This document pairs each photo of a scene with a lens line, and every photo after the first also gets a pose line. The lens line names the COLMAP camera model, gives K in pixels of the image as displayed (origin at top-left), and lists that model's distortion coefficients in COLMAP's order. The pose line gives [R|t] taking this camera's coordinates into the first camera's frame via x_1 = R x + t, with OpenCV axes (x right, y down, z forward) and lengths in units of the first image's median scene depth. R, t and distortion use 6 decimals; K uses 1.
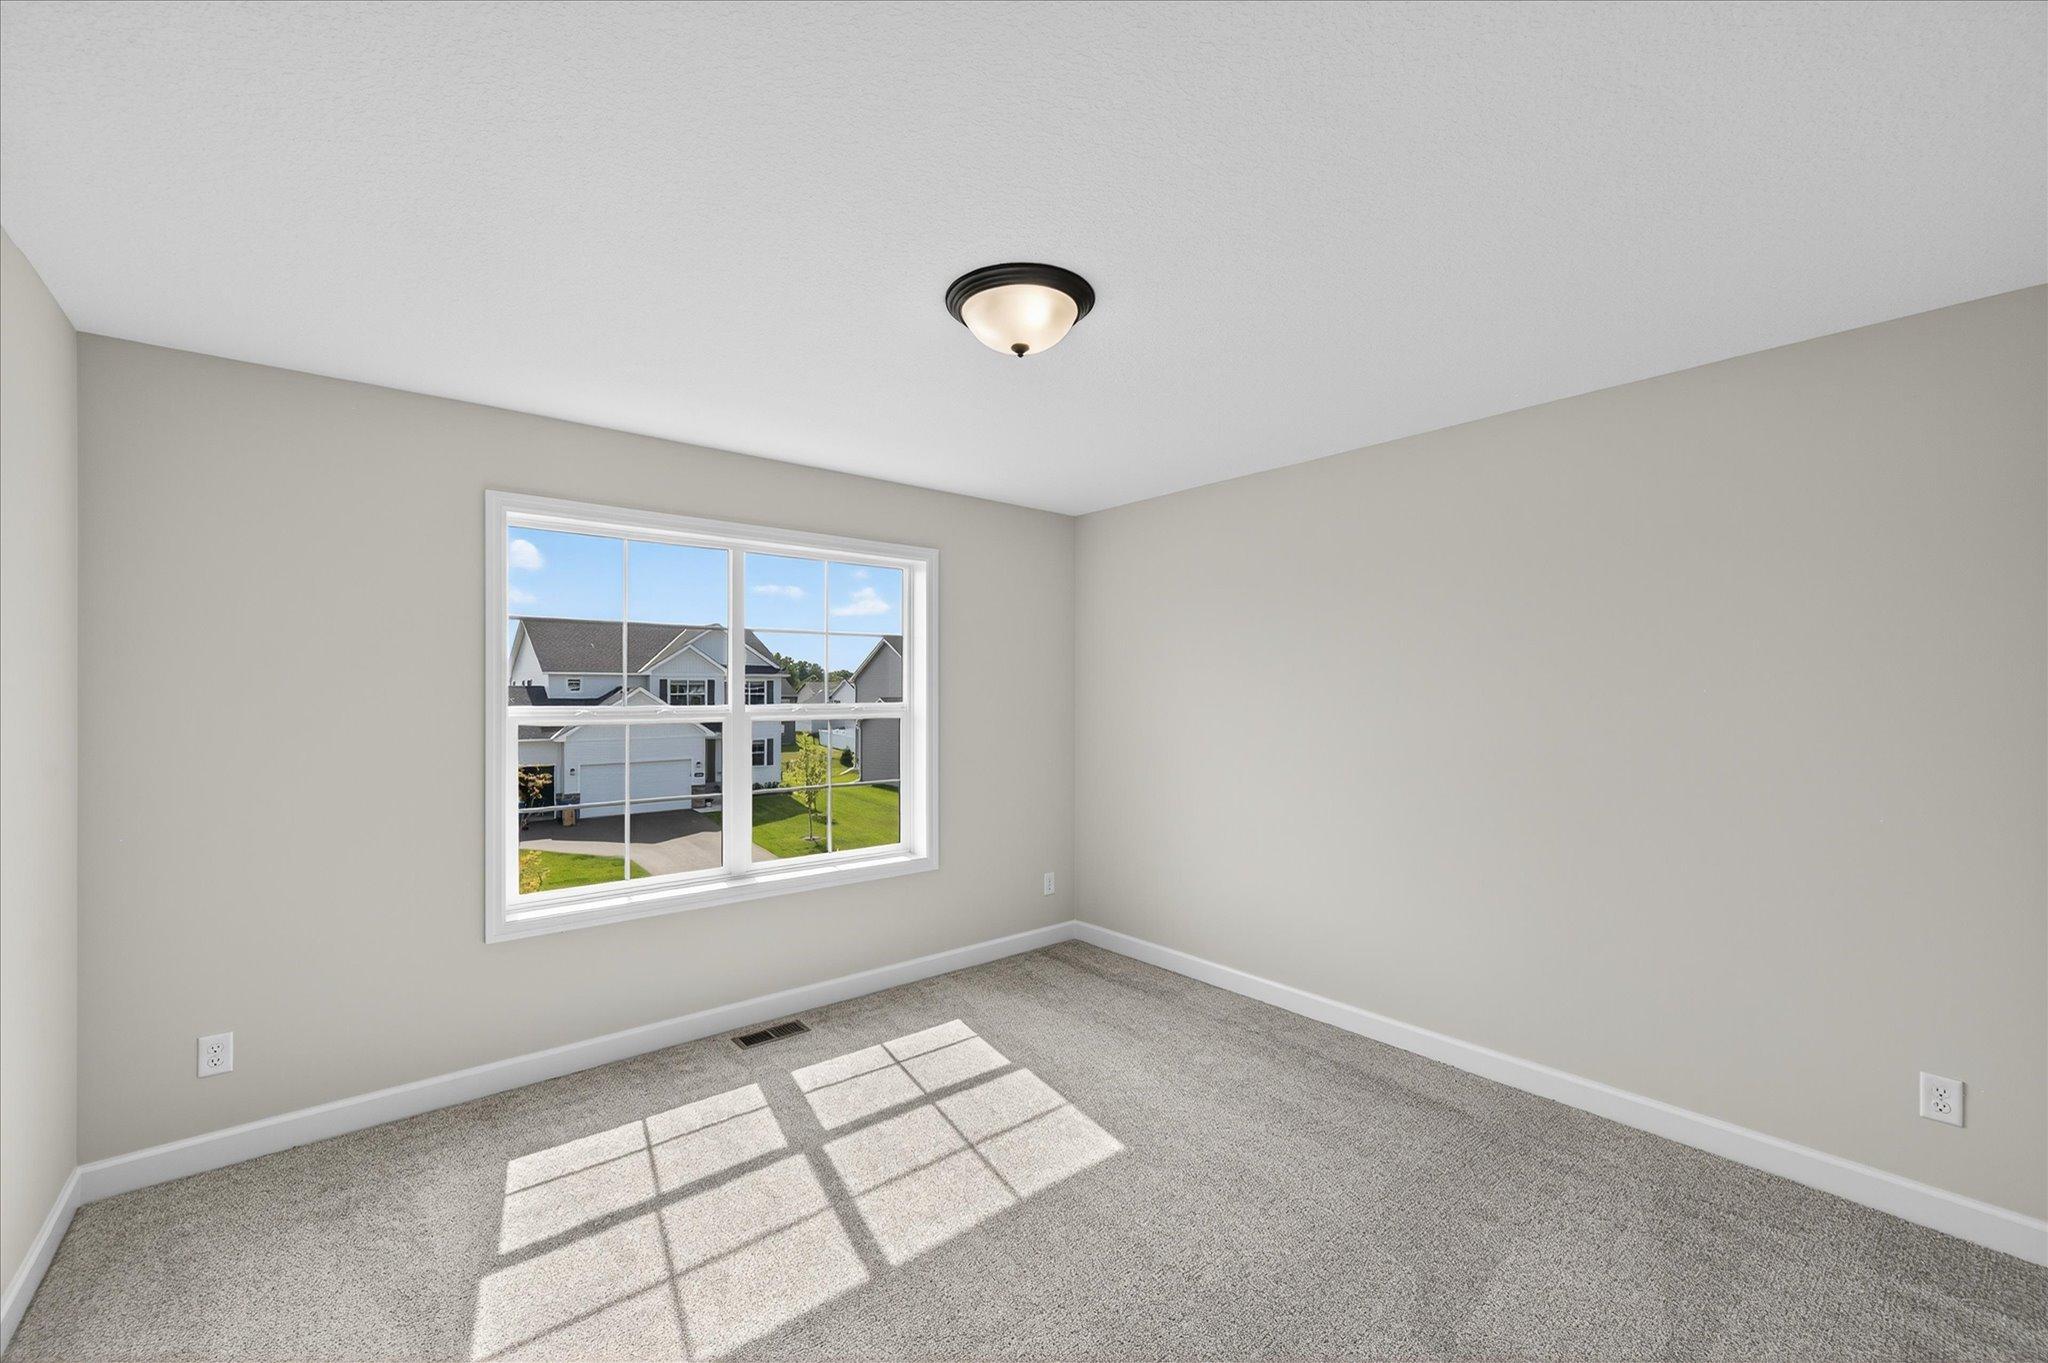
lens RADIAL K [[852.5, 0, 1018.7], [0, 852.5, 711.8], [0, 0, 1]] dist [-0.000722, -0.000107]
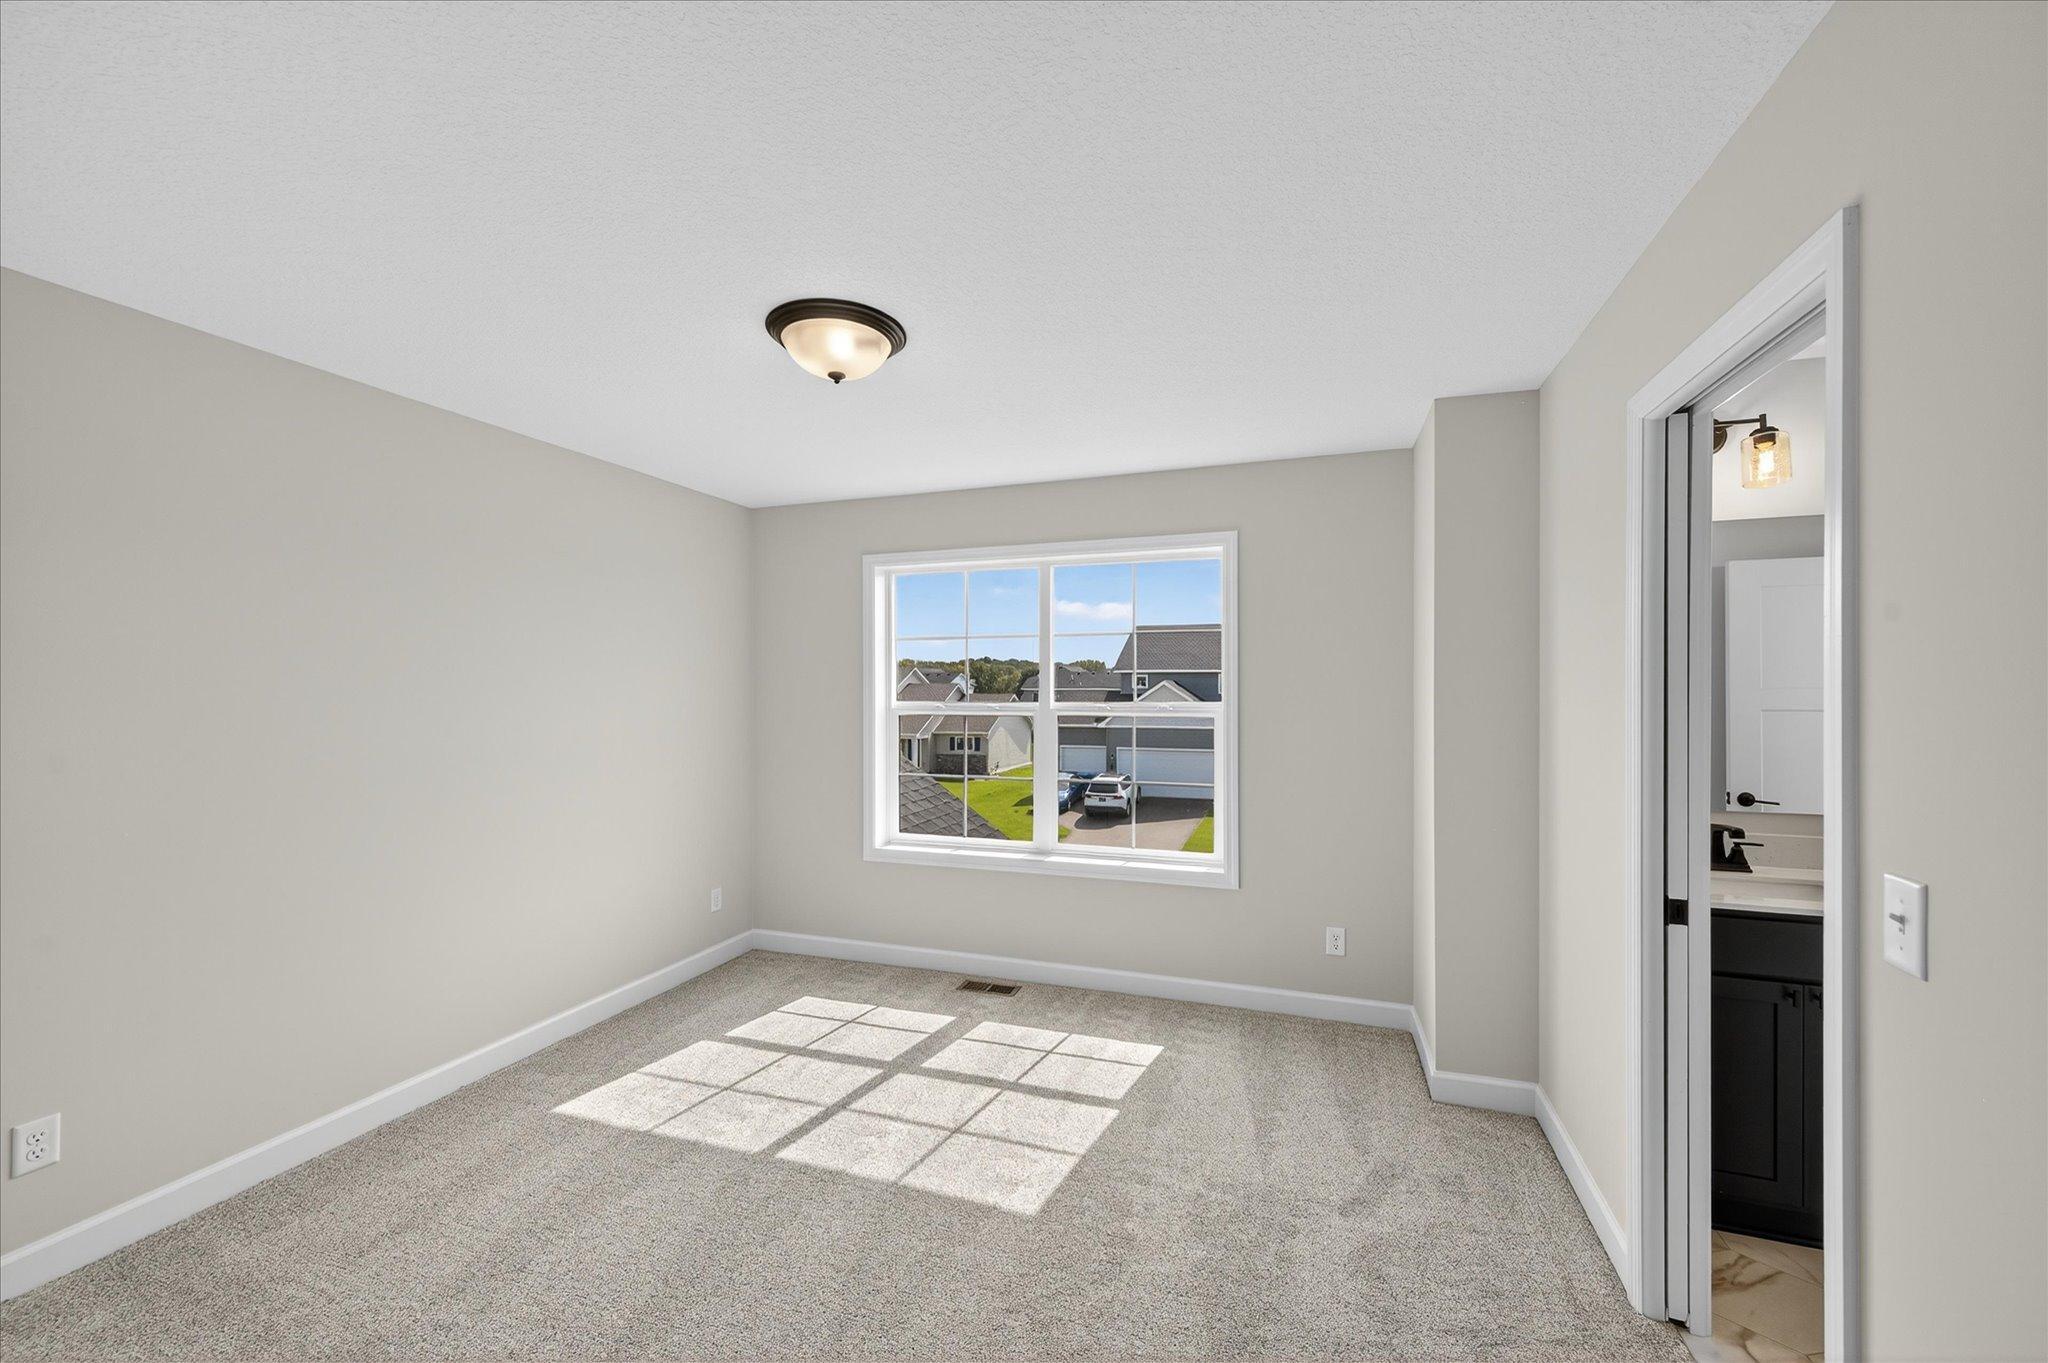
lens RADIAL K [[852.5, 0, 1018.7], [0, 852.5, 711.8], [0, 0, 1]] dist [-0.000722, -0.000107]
pose [[0.472354, 0.030627, -0.880876, 0.816246], [-0.009923, 0.999518, 0.029431, -0.036001], [0.881353, -0.005161, 0.472430, 0.530173]]
